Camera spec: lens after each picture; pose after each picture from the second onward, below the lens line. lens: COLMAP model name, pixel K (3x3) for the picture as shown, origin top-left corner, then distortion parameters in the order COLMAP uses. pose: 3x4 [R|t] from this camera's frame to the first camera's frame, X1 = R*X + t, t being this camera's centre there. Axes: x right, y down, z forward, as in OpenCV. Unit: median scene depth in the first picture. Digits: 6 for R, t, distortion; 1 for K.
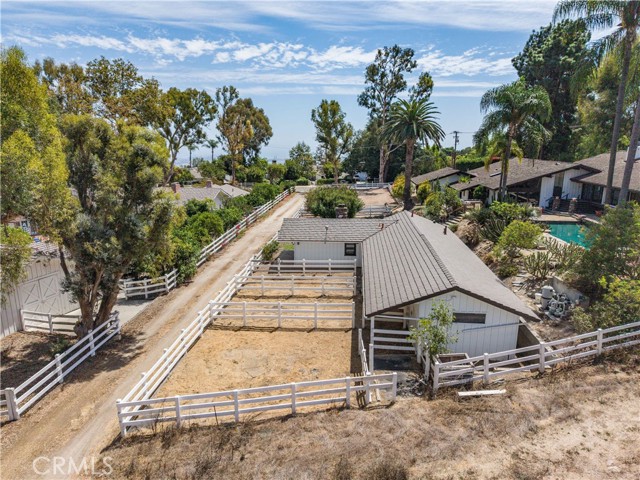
lens RADIAL K [[437.5, 0, 314.5], [0, 437.5, 237.8], [0, 0, 1]] dist [0.028477, -0.021465]
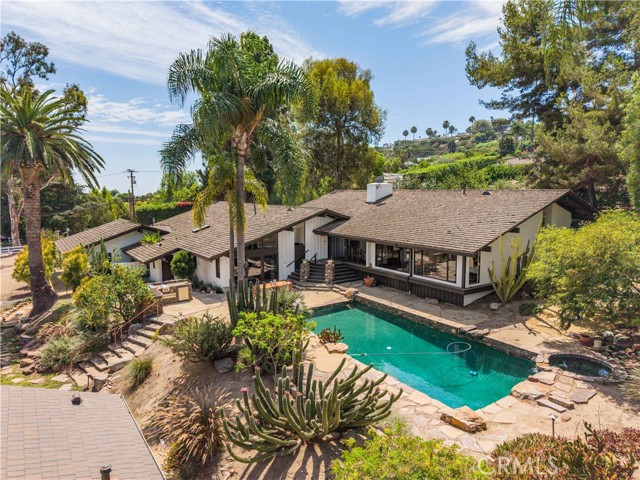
lens RADIAL K [[437.5, 0, 321.4], [0, 437.5, 243.0], [0, 0, 1]] dist [0.028477, -0.021465]
pose [[0.761686, -0.082785, 0.642636, 0.123987], [0.141467, 0.989124, -0.040254, -0.065491], [-0.632314, 0.121572, 0.765114, 0.368134]]
